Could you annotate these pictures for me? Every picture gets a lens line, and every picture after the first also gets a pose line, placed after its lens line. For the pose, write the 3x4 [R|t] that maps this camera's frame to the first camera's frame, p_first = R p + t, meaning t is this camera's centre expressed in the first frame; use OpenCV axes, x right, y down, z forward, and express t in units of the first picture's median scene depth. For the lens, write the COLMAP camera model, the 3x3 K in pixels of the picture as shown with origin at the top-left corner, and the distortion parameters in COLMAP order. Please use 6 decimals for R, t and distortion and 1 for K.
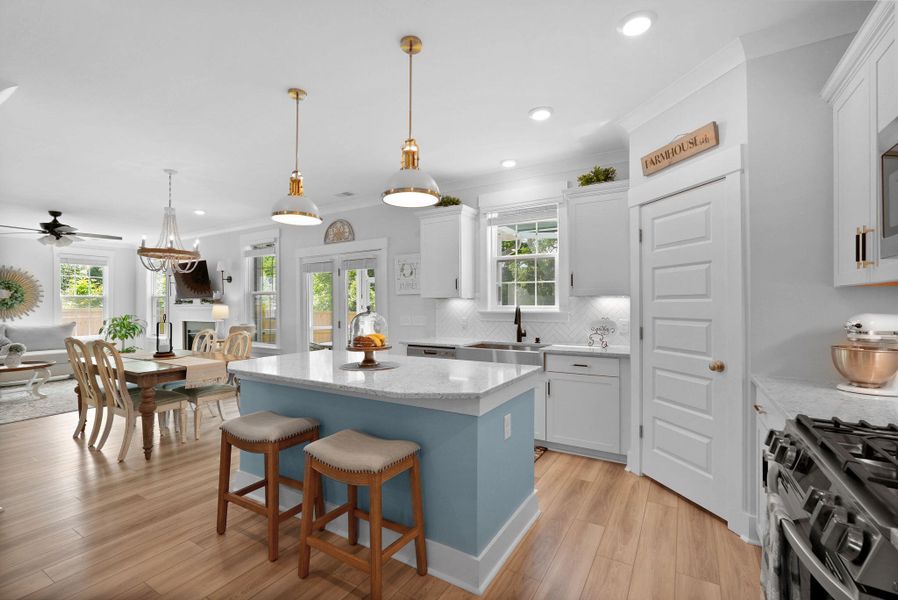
lens RADIAL K [[398.6, 0, 446.0], [0, 398.6, 301.0], [0, 0, 1]] dist [-0.010842, 0.007680]
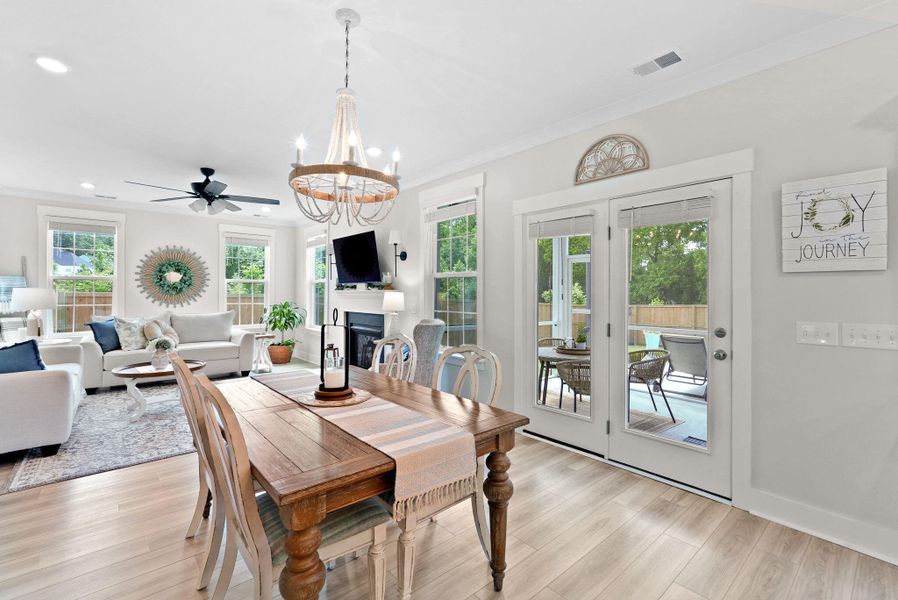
lens RADIAL K [[398.6, 0, 447.0], [0, 398.6, 290.2], [0, 0, 1]] dist [-0.010842, 0.007680]
pose [[0.952964, 0.009716, -0.302928, -0.272814], [-0.009008, 0.999952, 0.003735, 0.004322], [0.302950, -0.000830, 0.953006, 0.365524]]
